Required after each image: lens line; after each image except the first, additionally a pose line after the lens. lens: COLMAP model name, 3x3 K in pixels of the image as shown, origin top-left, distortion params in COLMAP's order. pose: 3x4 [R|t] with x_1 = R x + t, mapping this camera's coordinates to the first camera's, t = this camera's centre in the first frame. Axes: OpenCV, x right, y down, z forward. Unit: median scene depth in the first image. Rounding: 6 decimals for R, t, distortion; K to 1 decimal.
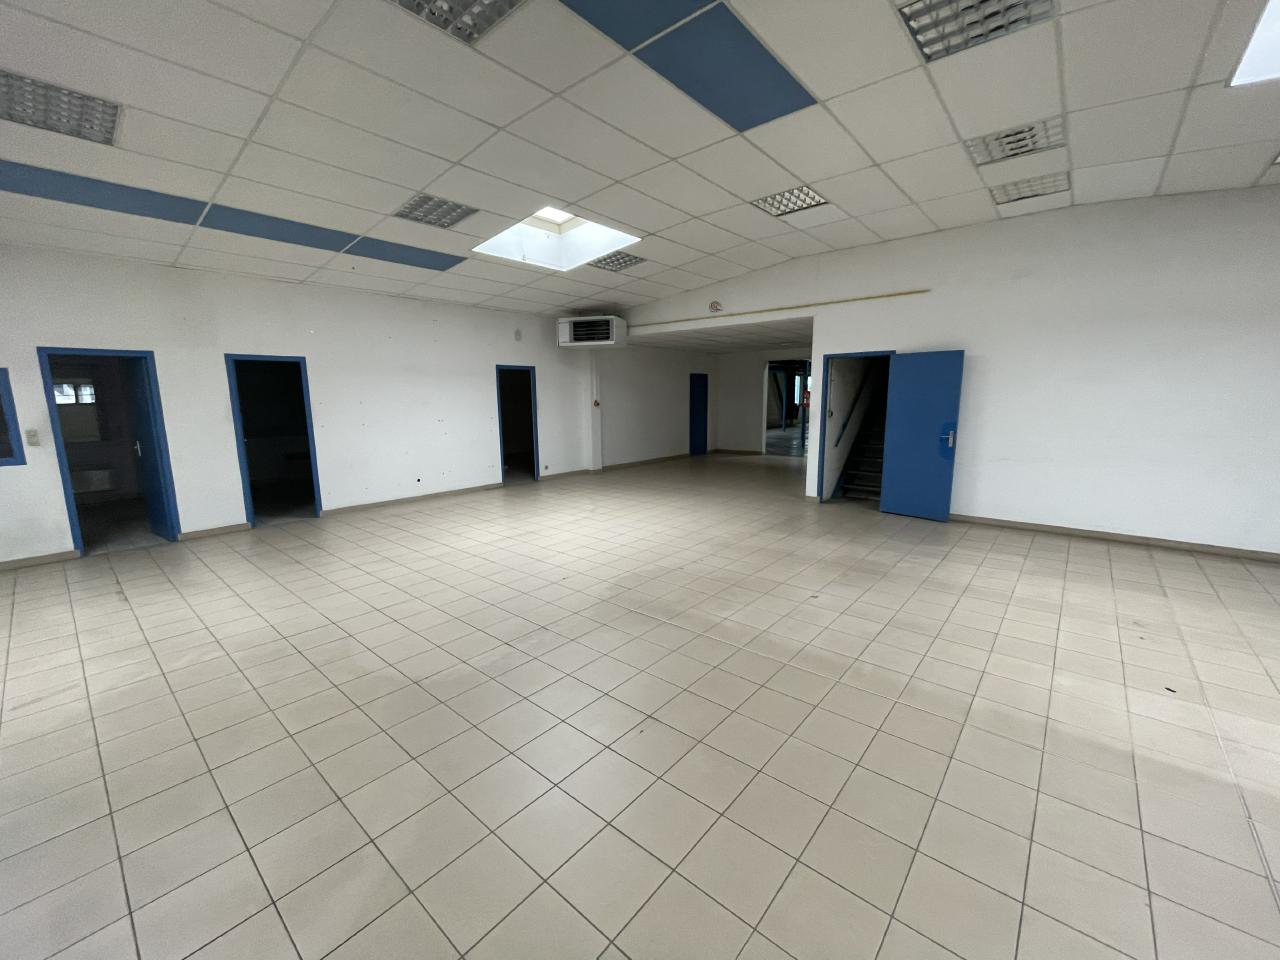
lens RADIAL K [[516.2, 0, 642.0], [0, 516.2, 482.1], [0, 0, 1]] dist [-0.011551, 0.000840]
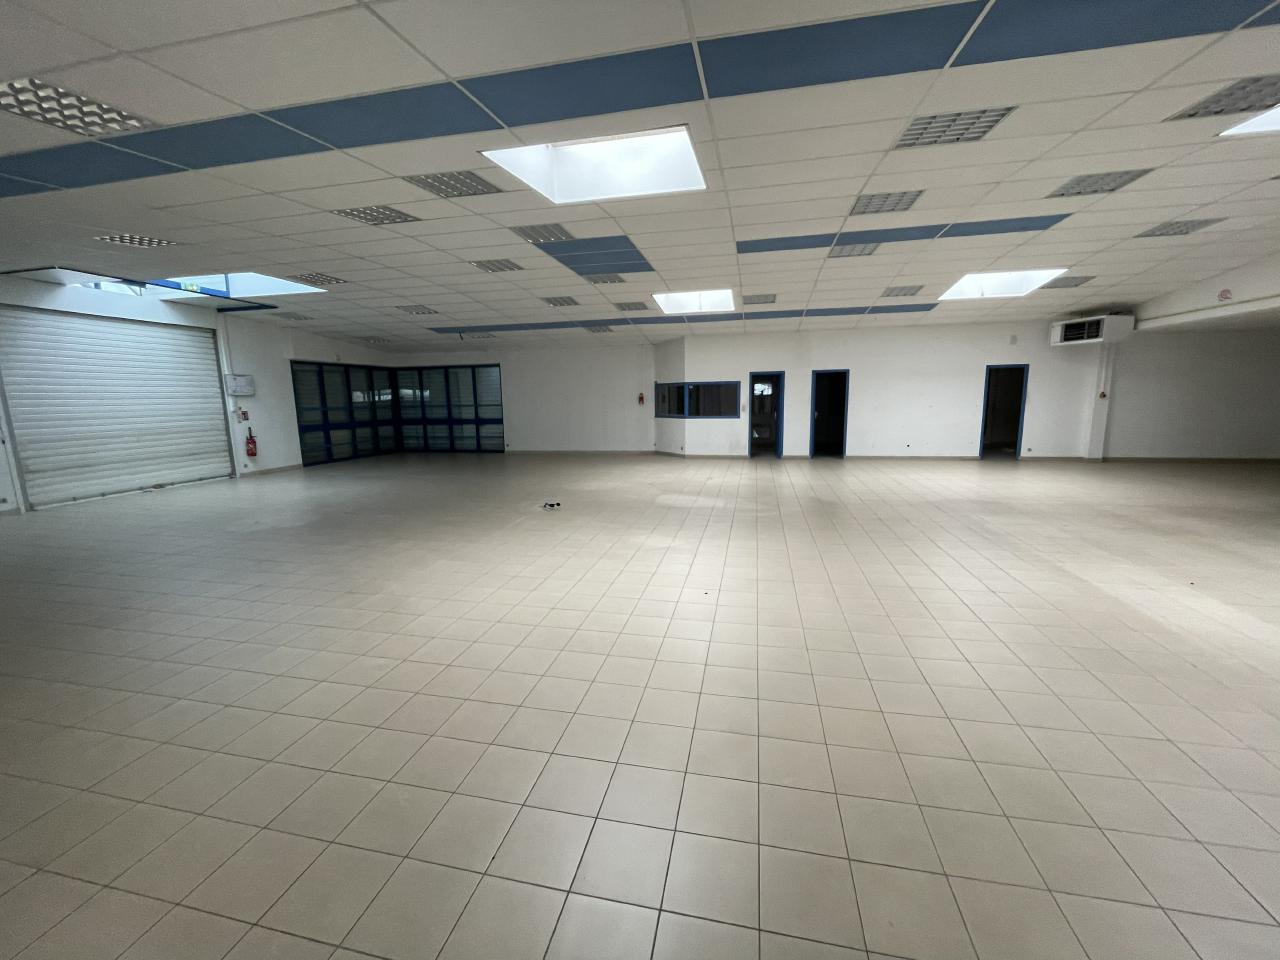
lens RADIAL K [[516.2, 0, 646.6], [0, 516.2, 477.2], [0, 0, 1]] dist [-0.011551, 0.000840]
pose [[0.482149, 0.137745, -0.865193, 0.460058], [-0.131188, 0.987779, 0.084154, 0.054901], [0.866211, 0.072928, 0.494327, -0.361190]]
